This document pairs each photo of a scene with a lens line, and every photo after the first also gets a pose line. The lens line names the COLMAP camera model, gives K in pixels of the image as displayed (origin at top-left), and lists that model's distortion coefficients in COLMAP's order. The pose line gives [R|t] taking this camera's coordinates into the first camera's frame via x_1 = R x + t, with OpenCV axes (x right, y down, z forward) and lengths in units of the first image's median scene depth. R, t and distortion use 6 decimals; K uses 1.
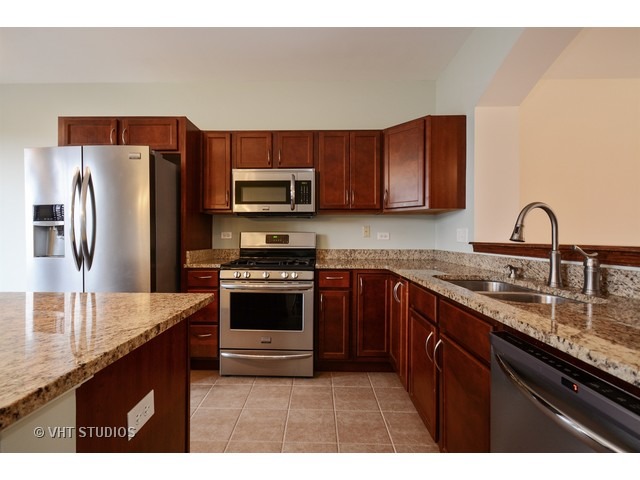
lens RADIAL K [[276.1, 0, 318.2], [0, 276.1, 237.7], [0, 0, 1]] dist [0.000173, 0.000102]
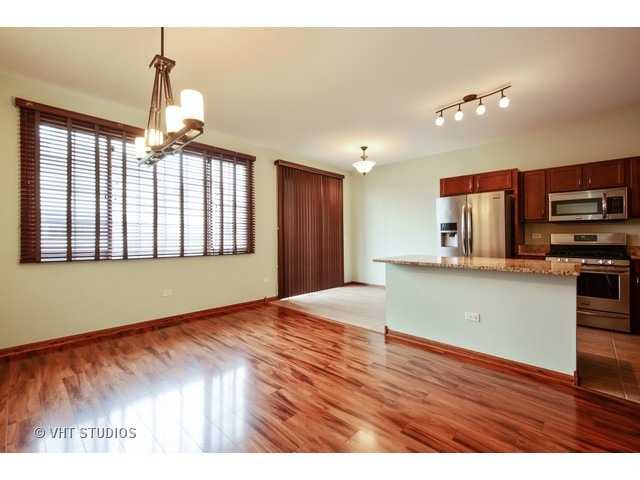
lens RADIAL K [[276.1, 0, 318.2], [0, 276.1, 237.7], [0, 0, 1]] dist [0.000173, 0.000102]
pose [[0.743484, -0.005614, -0.668730, -0.240074], [0.009405, 0.999954, 0.002061, -0.014469], [0.668687, -0.007821, 0.743503, -1.073035]]
